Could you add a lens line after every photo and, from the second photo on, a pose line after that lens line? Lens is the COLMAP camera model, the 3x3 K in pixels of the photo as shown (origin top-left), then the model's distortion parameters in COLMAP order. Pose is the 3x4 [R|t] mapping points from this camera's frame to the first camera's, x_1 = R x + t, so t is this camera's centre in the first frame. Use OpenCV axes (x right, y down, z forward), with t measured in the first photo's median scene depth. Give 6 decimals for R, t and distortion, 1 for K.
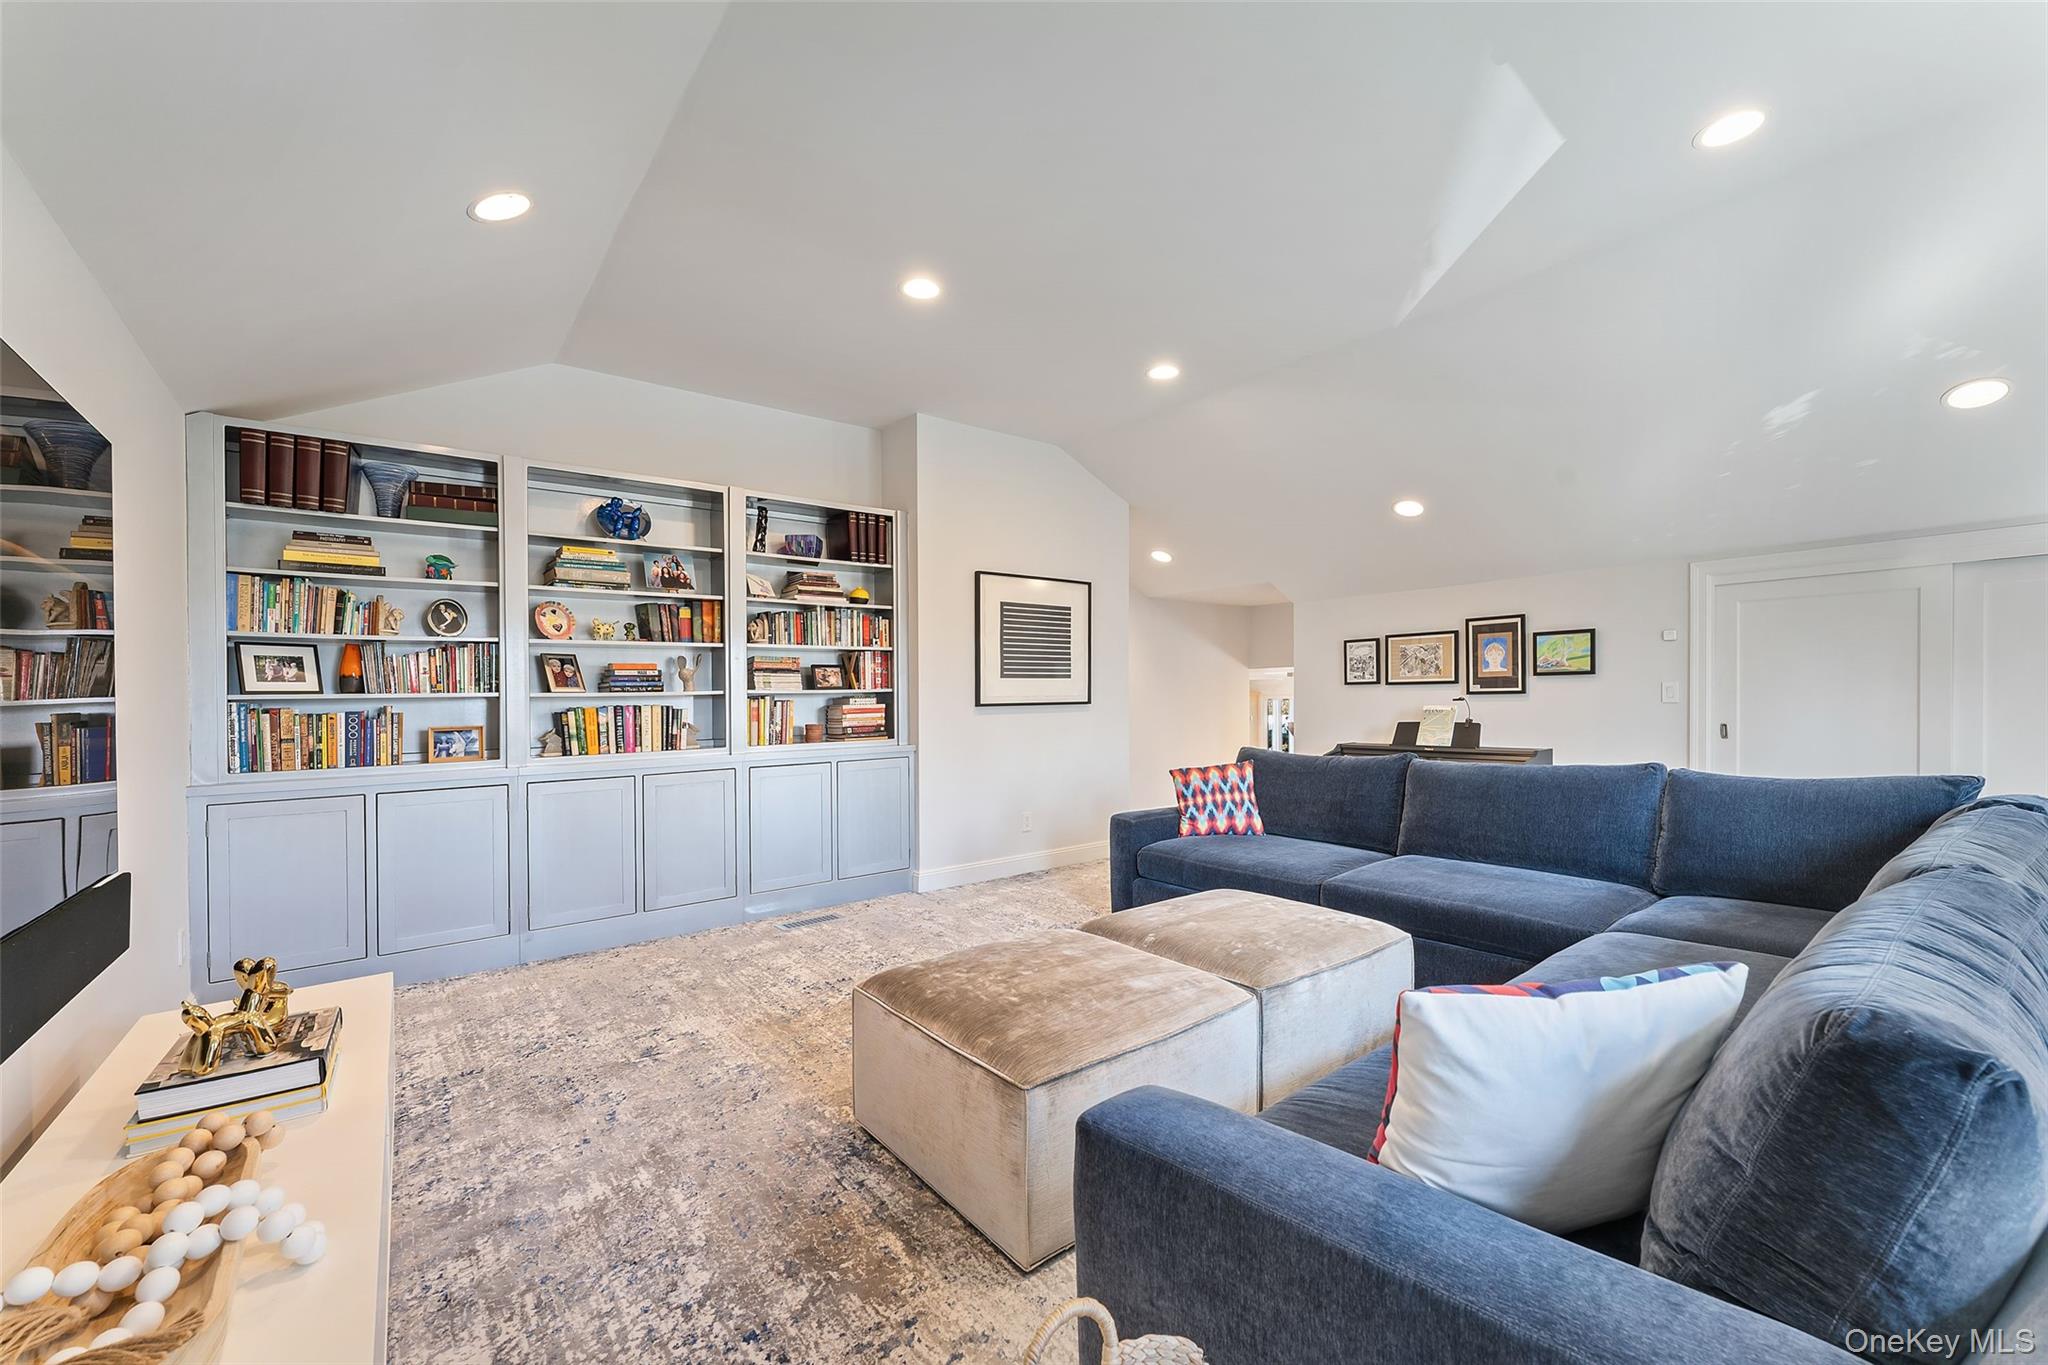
lens RADIAL K [[836.7, 0, 1011.1], [0, 836.7, 679.9], [0, 0, 1]] dist [-0.001116, 0.000184]
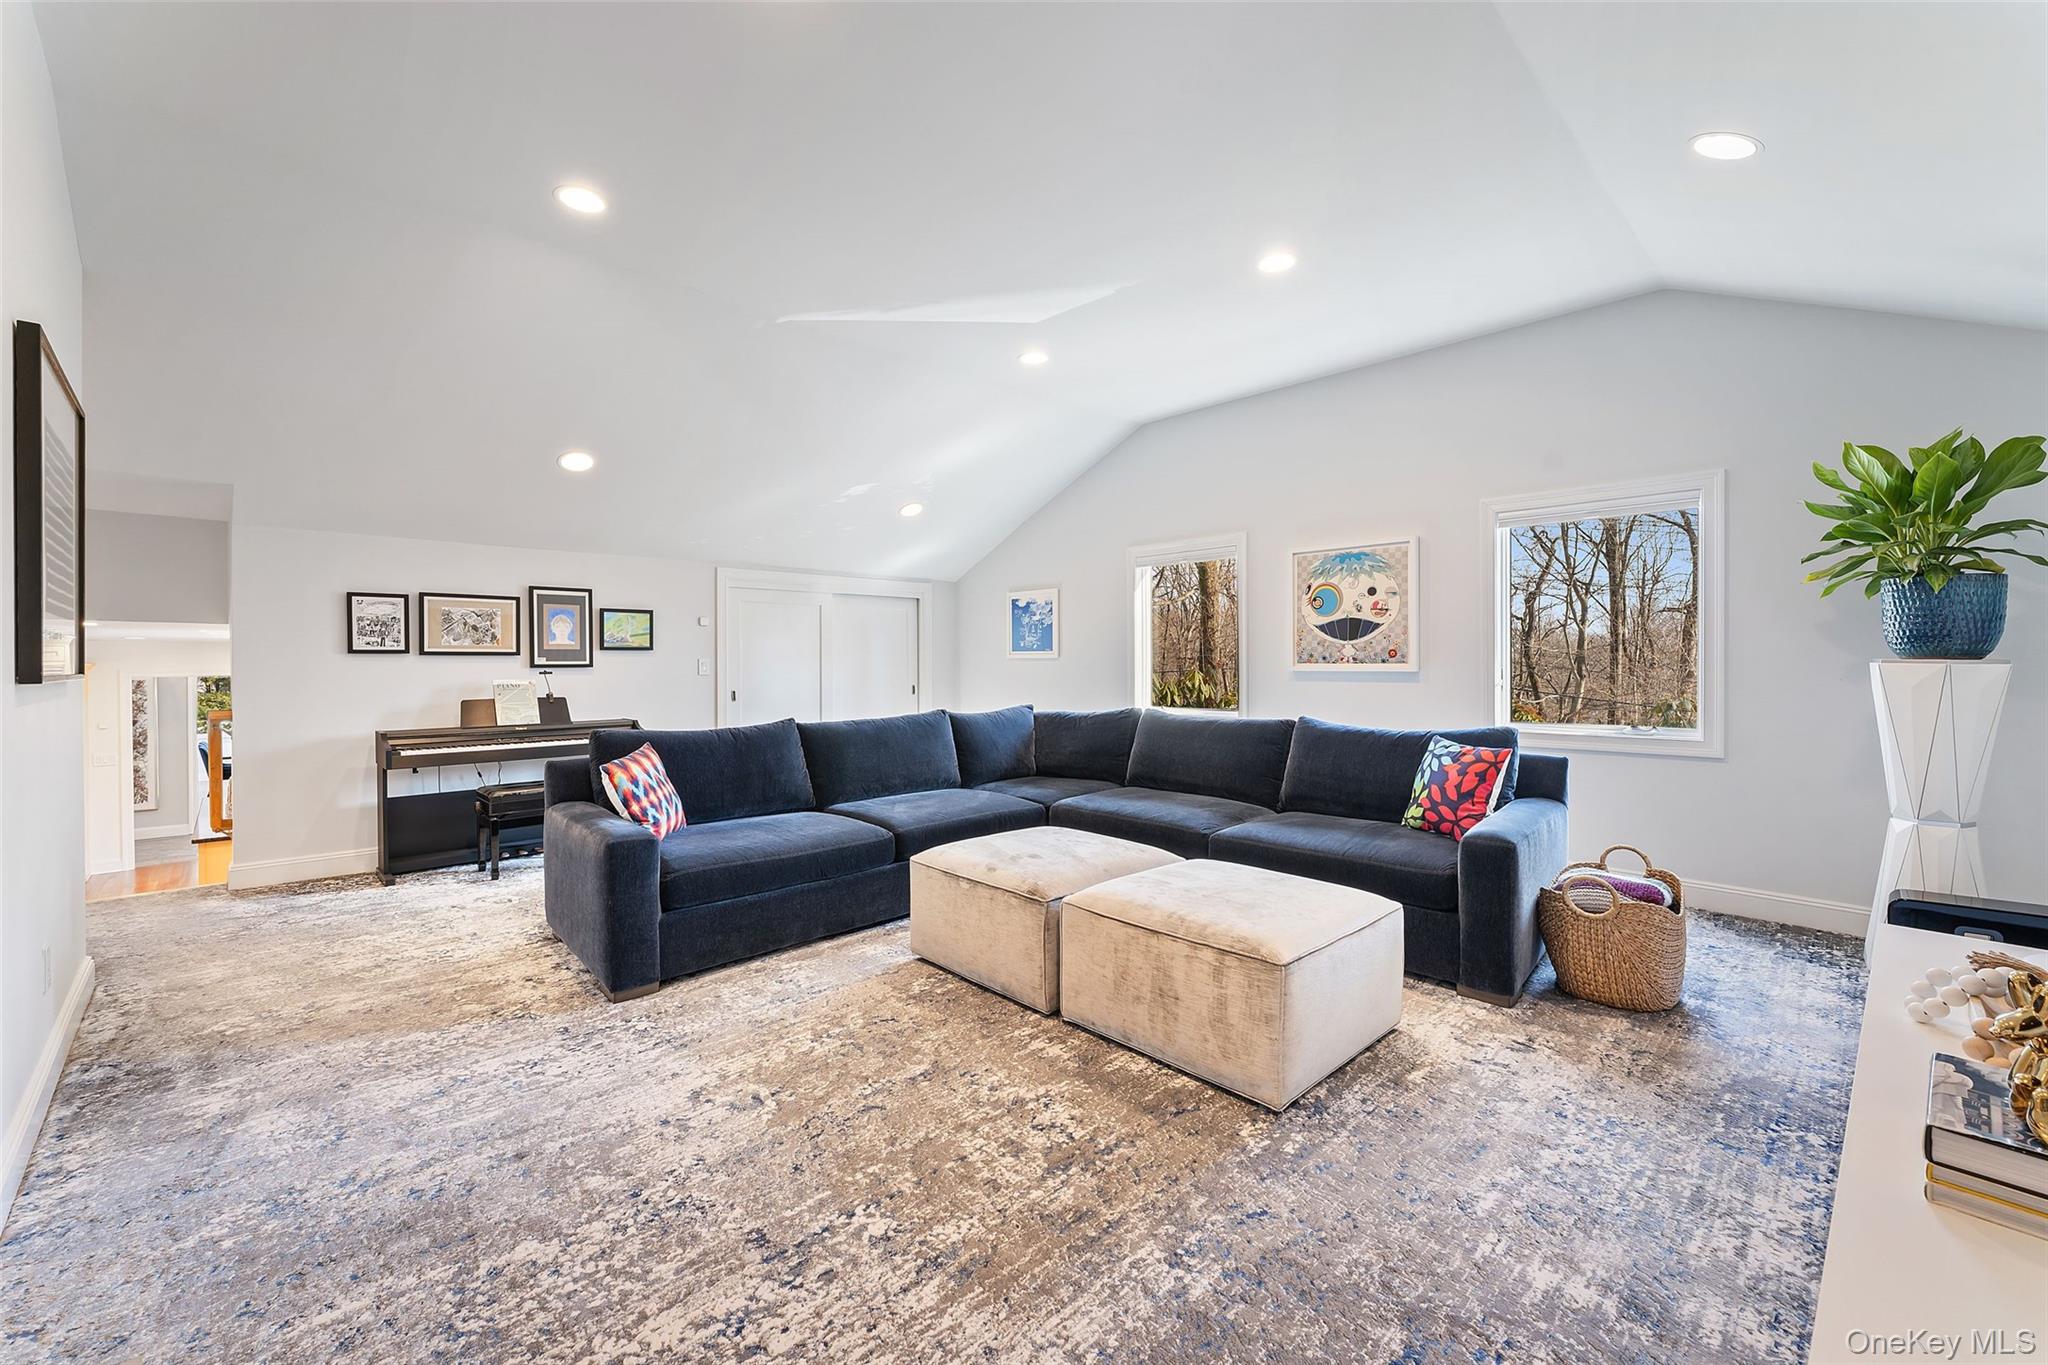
lens RADIAL K [[836.7, 0, 1011.1], [0, 836.7, 679.9], [0, 0, 1]] dist [-0.001116, 0.000184]
pose [[-0.119606, -0.004189, 0.992813, -0.458035], [-0.015621, 0.999875, 0.002337, 0.021505], [-0.992699, -0.015229, -0.119656, 0.605021]]
